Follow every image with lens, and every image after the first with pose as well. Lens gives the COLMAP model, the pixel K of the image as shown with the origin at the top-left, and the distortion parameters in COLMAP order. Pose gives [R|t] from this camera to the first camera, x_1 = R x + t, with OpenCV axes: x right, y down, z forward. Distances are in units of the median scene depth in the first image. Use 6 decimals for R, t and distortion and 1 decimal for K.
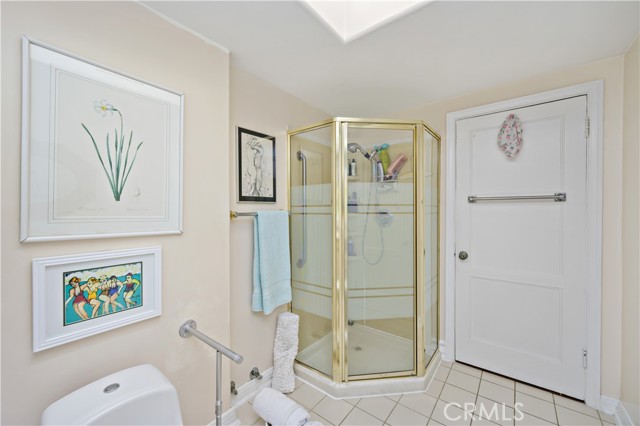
lens RADIAL K [[250.5, 0, 321.8], [0, 250.5, 211.2], [0, 0, 1]] dist [-0.002163, -0.000084]
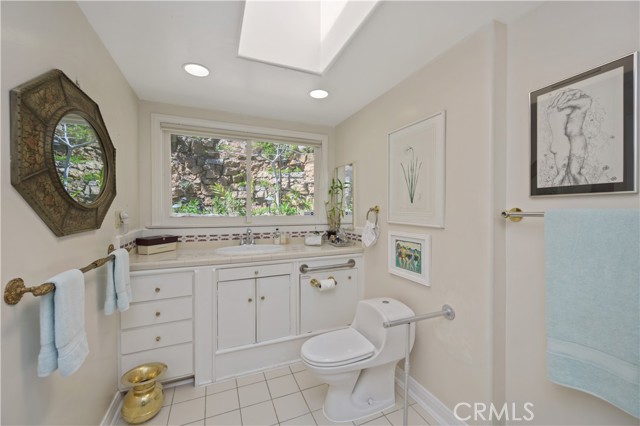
lens RADIAL K [[250.5, 0, 321.8], [0, 250.5, 211.2], [0, 0, 1]] dist [-0.002163, -0.000084]
pose [[-0.473292, 0.009987, -0.880849, 0.776586], [-0.000873, 0.999930, 0.011806, -0.005023], [0.880905, 0.006357, -0.473250, 1.078753]]
